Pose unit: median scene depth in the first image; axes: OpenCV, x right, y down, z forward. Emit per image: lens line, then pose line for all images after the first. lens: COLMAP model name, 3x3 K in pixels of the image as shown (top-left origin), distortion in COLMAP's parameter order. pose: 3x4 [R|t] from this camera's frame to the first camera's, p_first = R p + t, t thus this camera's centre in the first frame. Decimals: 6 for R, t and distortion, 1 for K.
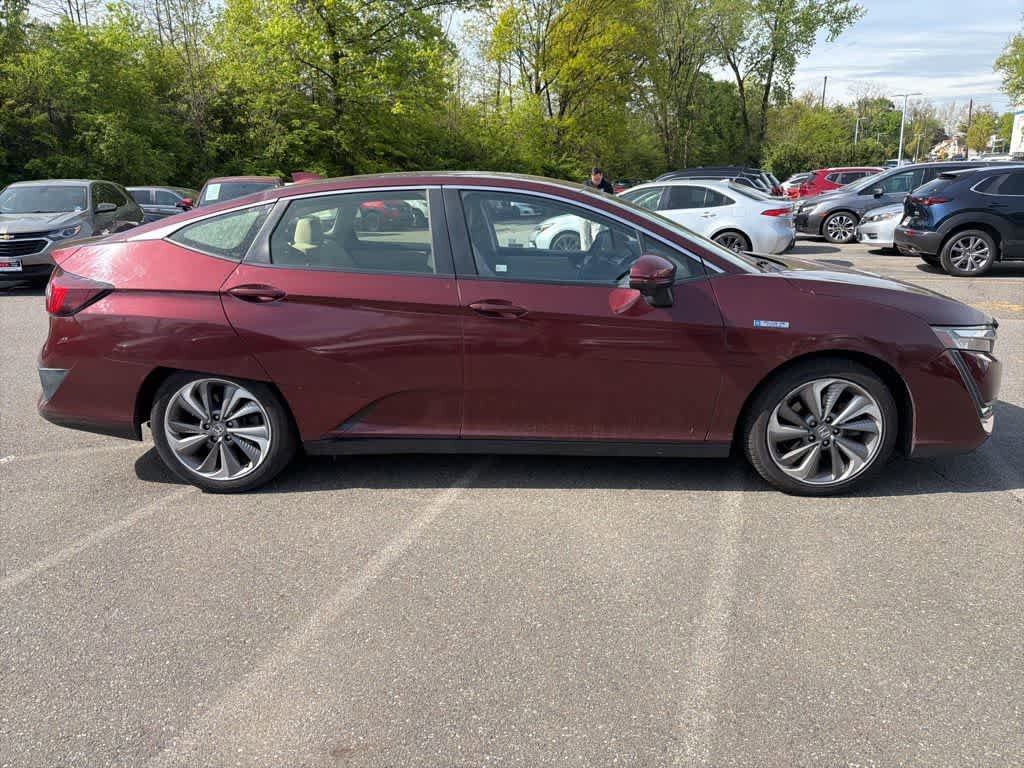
lens RADIAL K [[734.4, 0, 502.0], [0, 734.4, 389.0], [0, 0, 1]] dist [0.004804, -0.012468]
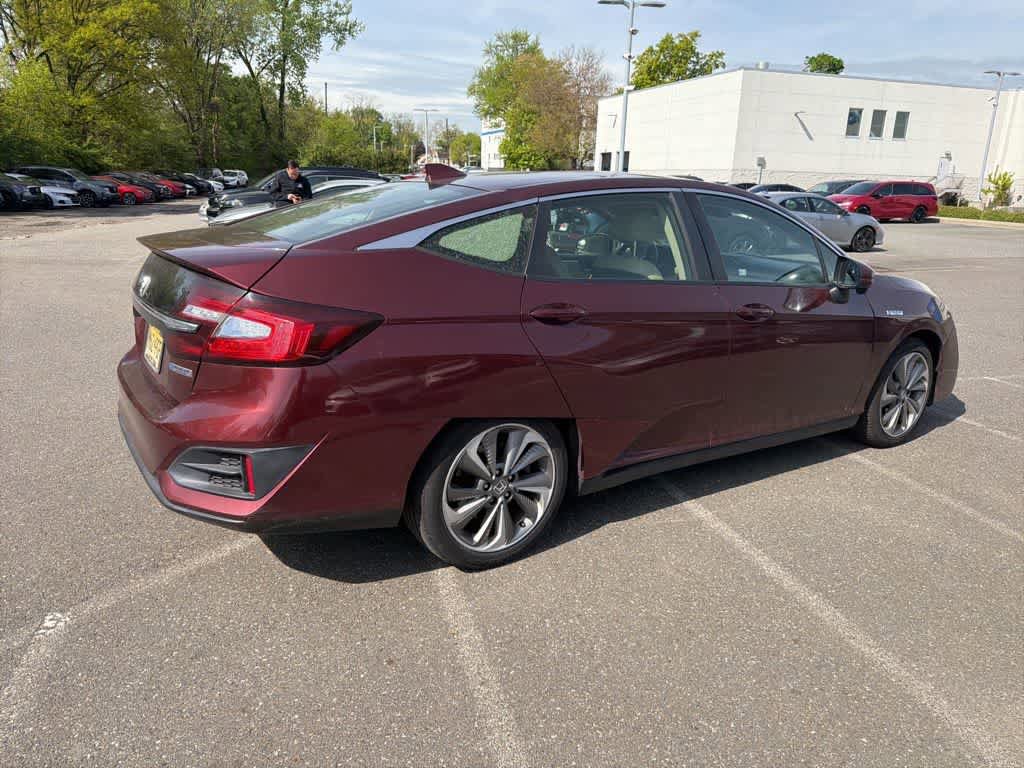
lens RADIAL K [[730.7, 0, 504.6], [0, 730.7, 392.9], [0, 0, 1]] dist [0.014964, -0.026960]
pose [[0.800865, -0.121435, 0.586404, -0.110324], [0.116055, 0.992132, 0.046956, -0.010995], [-0.587492, 0.030450, 0.808657, 0.046756]]
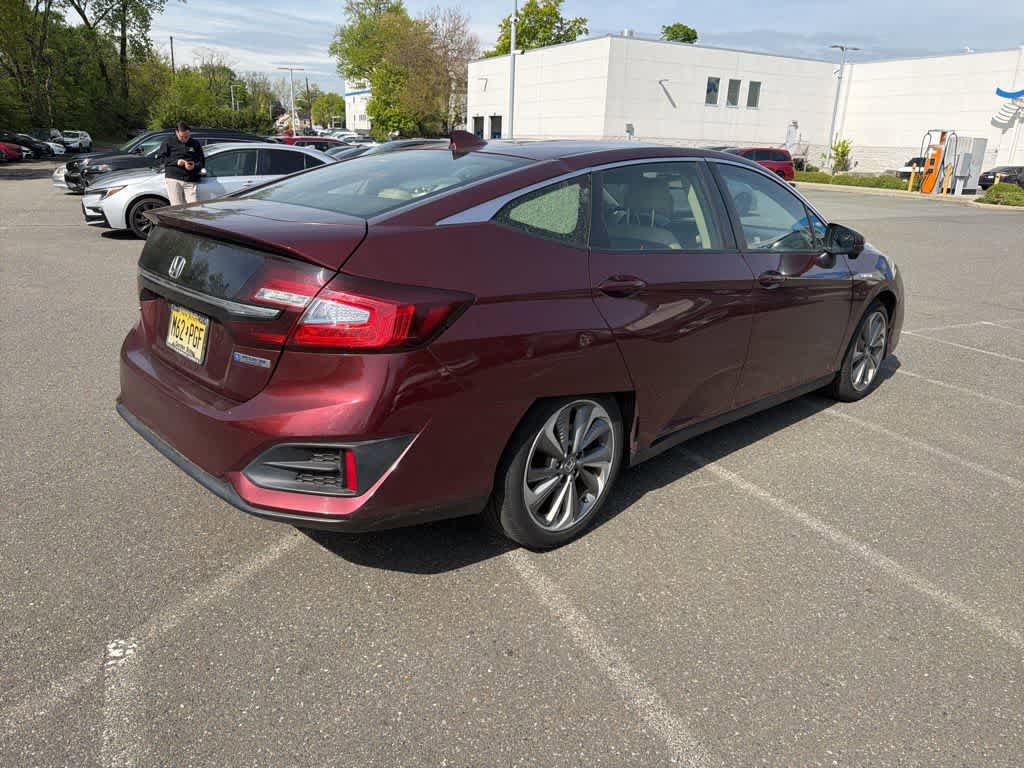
lens RADIAL K [[731.5, 0, 504.8], [0, 731.5, 381.8], [0, 0, 1]] dist [0.009431, -0.017008]
pose [[0.682865, -0.175008, 0.709272, -0.128484], [0.148091, 0.983886, 0.100189, -0.015908], [-0.715377, 0.036621, 0.697779, 0.066344]]
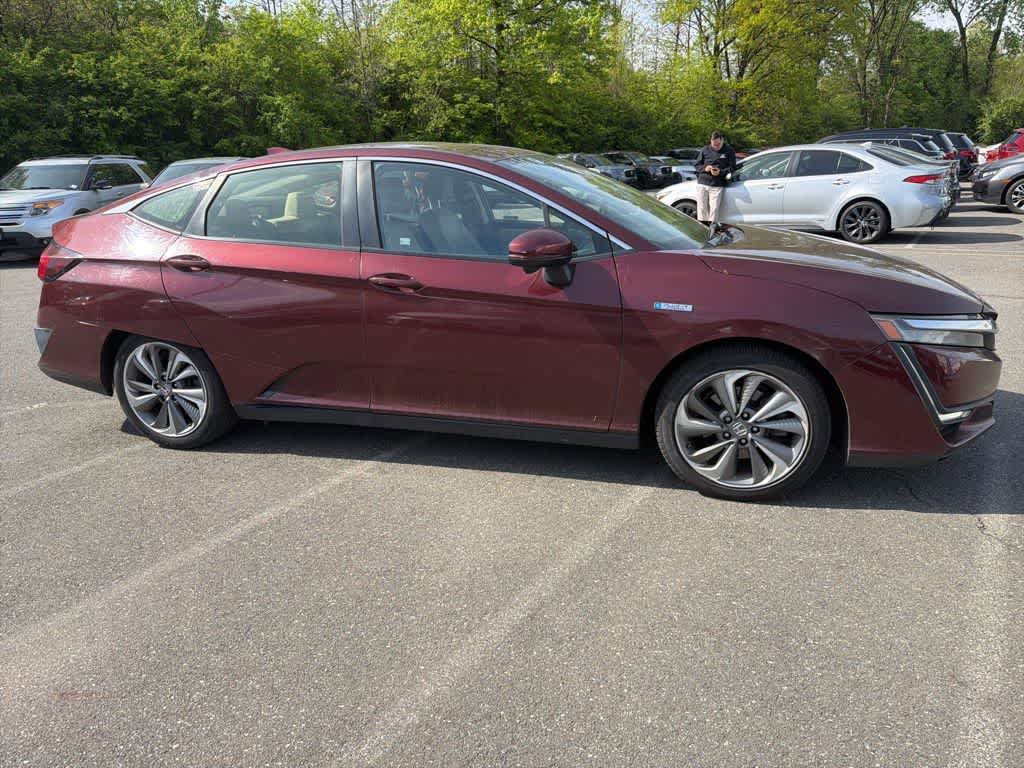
lens RADIAL K [[735.9, 0, 496.3], [0, 735.9, 380.6], [0, 0, 1]] dist [0.006479, -0.011620]
pose [[0.969702, 0.051468, -0.238808, 0.045612], [-0.045221, 0.998478, 0.031570, -0.001896], [0.240069, -0.019815, 0.970554, 0.008405]]
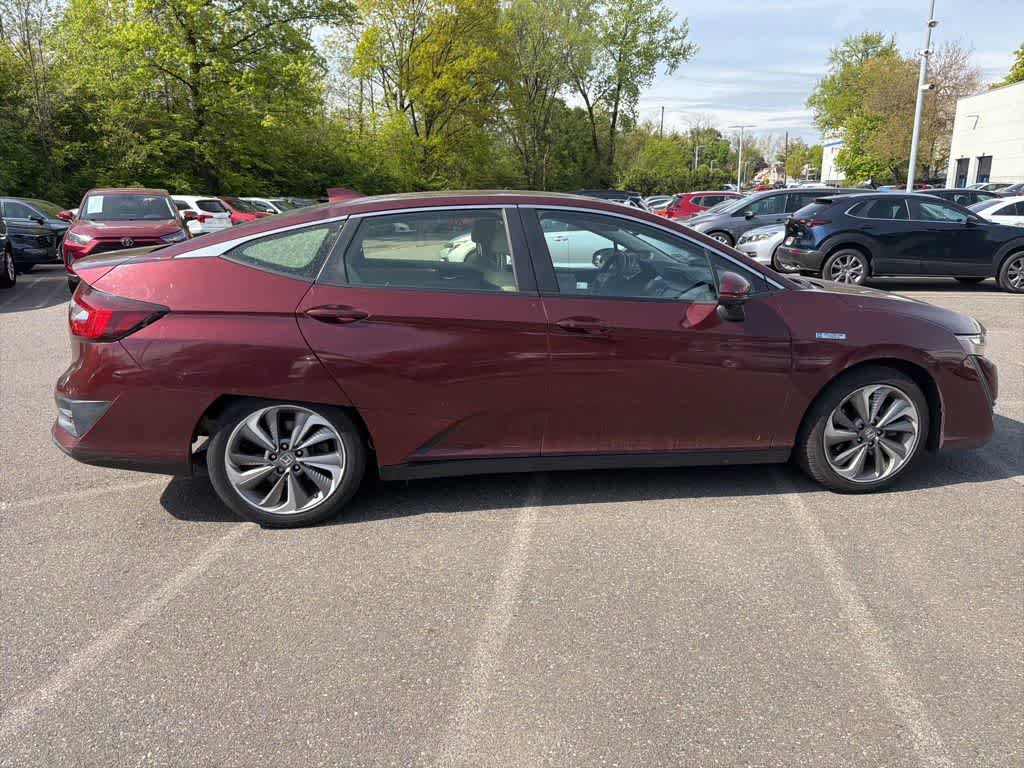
lens RADIAL K [[731.5, 0, 504.8], [0, 731.5, 381.8], [0, 0, 1]] dist [0.009431, -0.017008]
pose [[0.980608, -0.030354, 0.193614, -0.038462], [0.036279, 0.998973, -0.027133, -0.001113], [-0.192591, 0.033631, 0.980703, 0.003958]]
